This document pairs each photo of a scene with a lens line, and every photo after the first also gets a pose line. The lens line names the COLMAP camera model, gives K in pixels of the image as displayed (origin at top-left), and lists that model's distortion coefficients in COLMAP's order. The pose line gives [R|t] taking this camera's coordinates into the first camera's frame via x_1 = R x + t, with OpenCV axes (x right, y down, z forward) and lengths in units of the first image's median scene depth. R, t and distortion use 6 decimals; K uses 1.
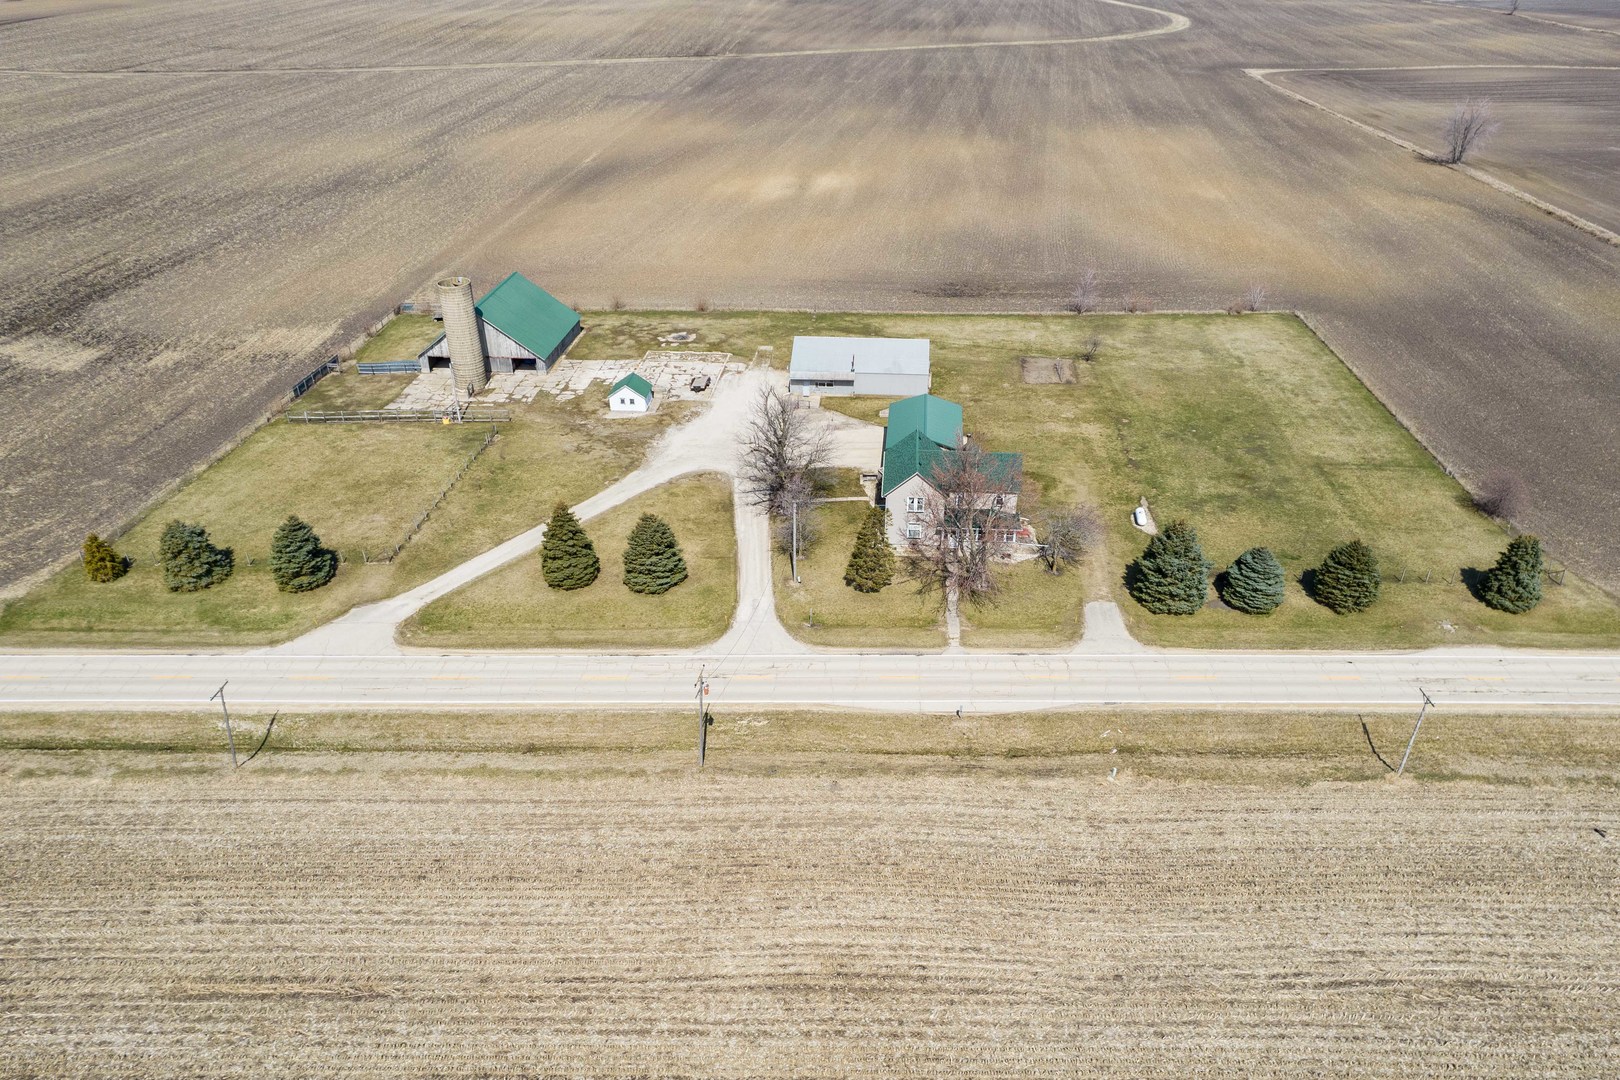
lens RADIAL K [[1076.7, 0, 864.7], [0, 1076.7, 564.5], [0, 0, 1]] dist [-0.020477, 0.000869]
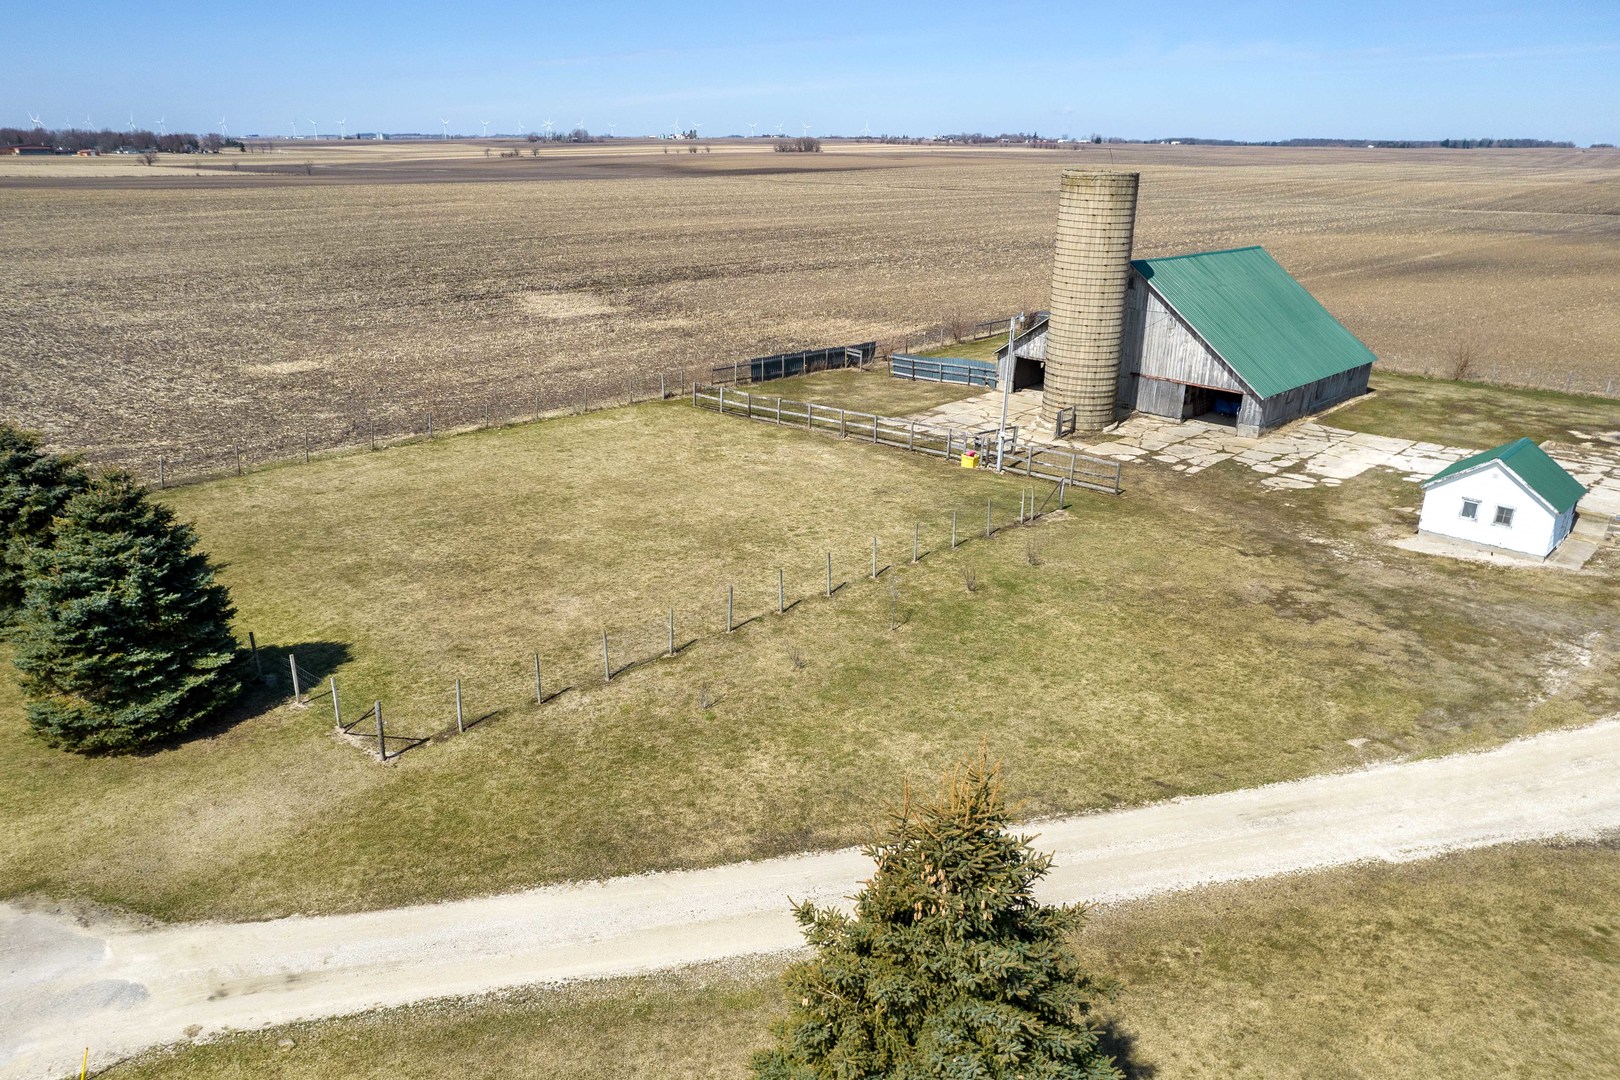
lens RADIAL K [[1076.7, 0, 810.7], [0, 1076.7, 547.0], [0, 0, 1]] dist [-0.020477, 0.000869]
pose [[0.741890, 0.220437, -0.633250, -0.160606], [-0.348262, 0.933718, -0.082978, -0.046293], [0.572986, 0.282097, 0.769486, 0.623824]]
